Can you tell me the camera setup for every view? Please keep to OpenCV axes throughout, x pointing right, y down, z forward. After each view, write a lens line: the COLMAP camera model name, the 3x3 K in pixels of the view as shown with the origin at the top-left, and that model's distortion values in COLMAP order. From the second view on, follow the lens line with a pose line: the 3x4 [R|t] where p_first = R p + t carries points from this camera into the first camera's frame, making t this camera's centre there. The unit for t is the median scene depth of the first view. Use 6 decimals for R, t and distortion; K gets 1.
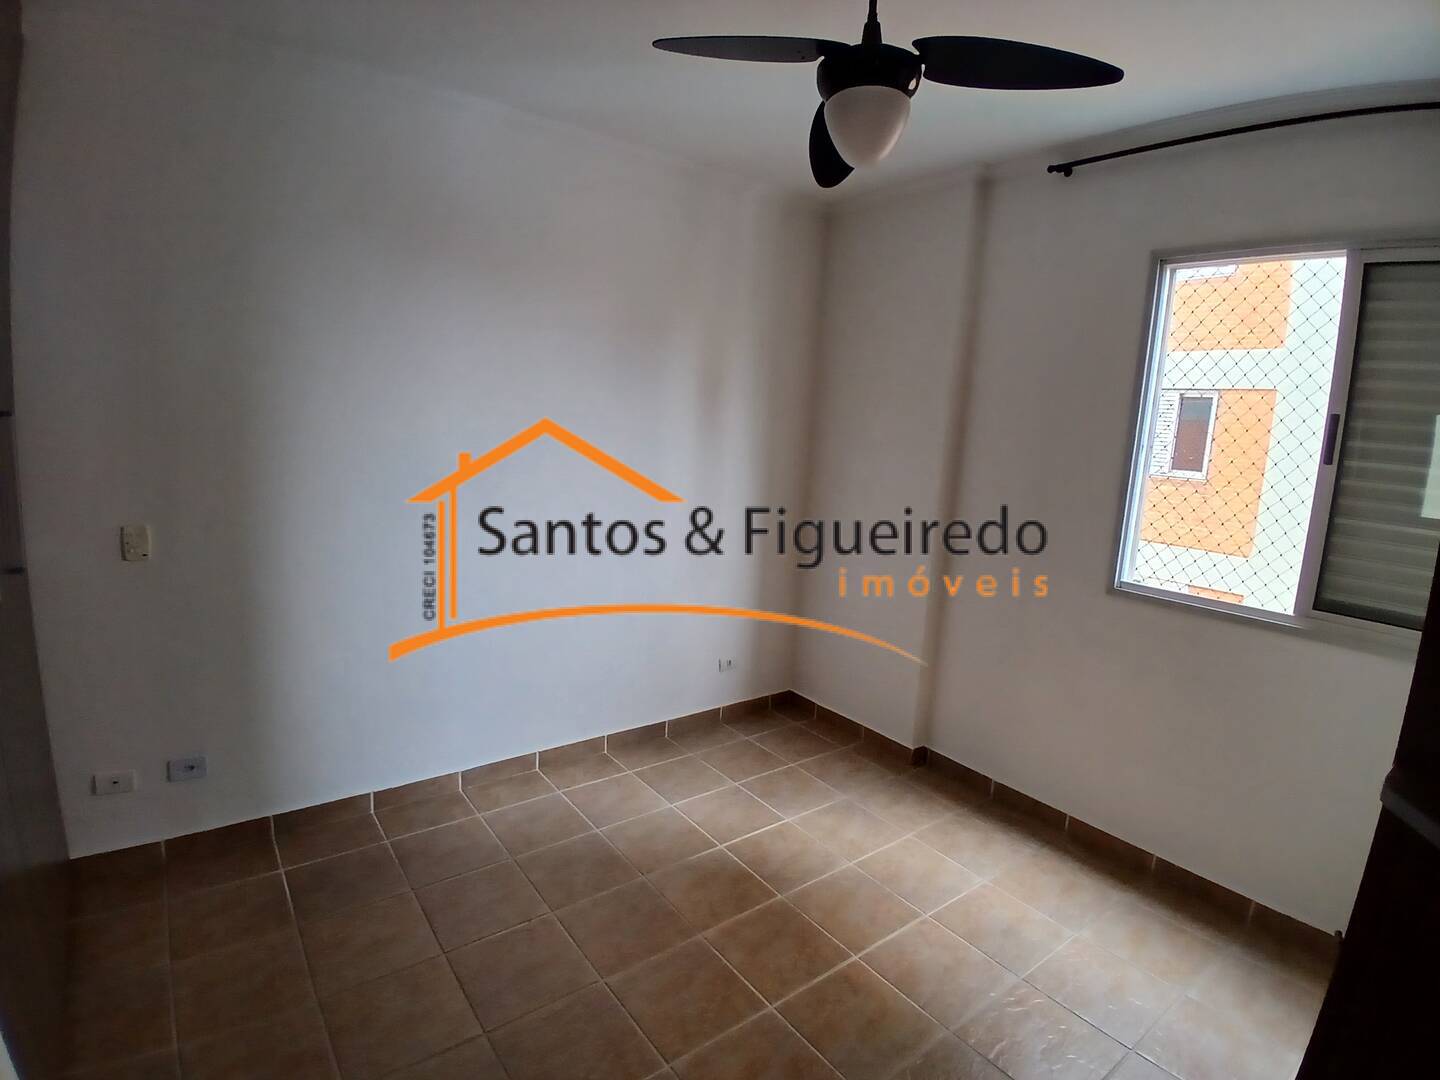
lens RADIAL K [[733.7, 0, 720.0], [0, 733.7, 540.0], [0, 0, 1]] dist [-0.000056, -0.000065]
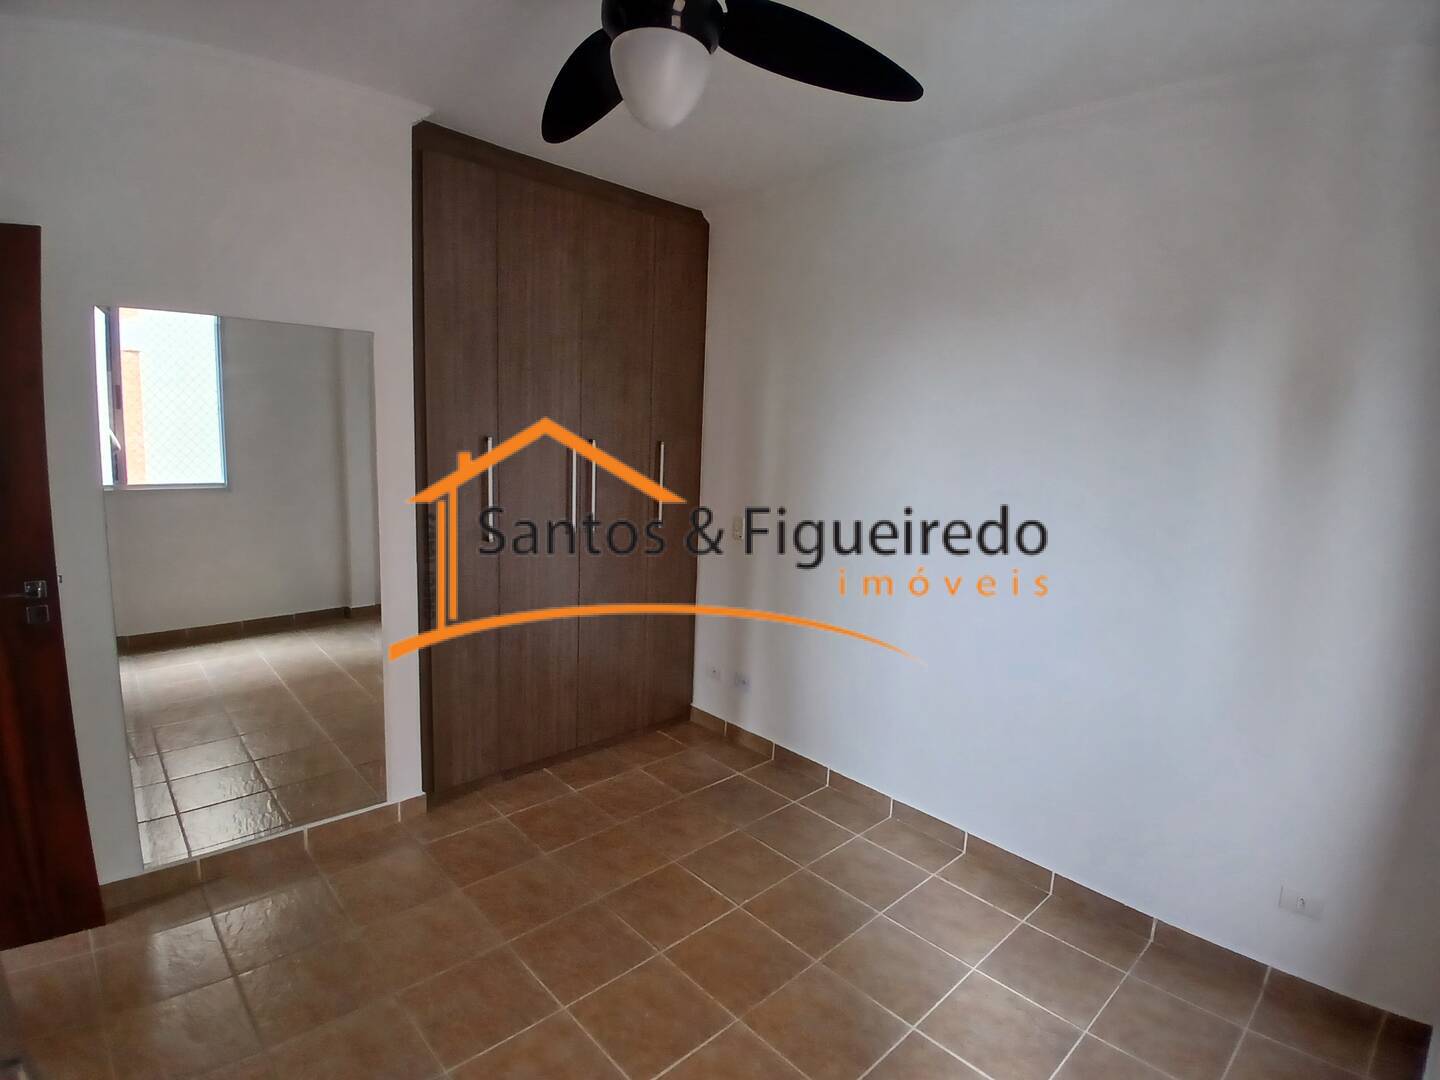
lens RADIAL K [[719.8, 0, 720.0], [0, 719.8, 540.0], [0, 0, 1]] dist [0.000232, -0.045022]
pose [[0.107973, 0.102258, -0.988881, 0.580110], [-0.207679, 0.975070, 0.078154, -0.063459], [0.972220, 0.196932, 0.126518, 0.582764]]
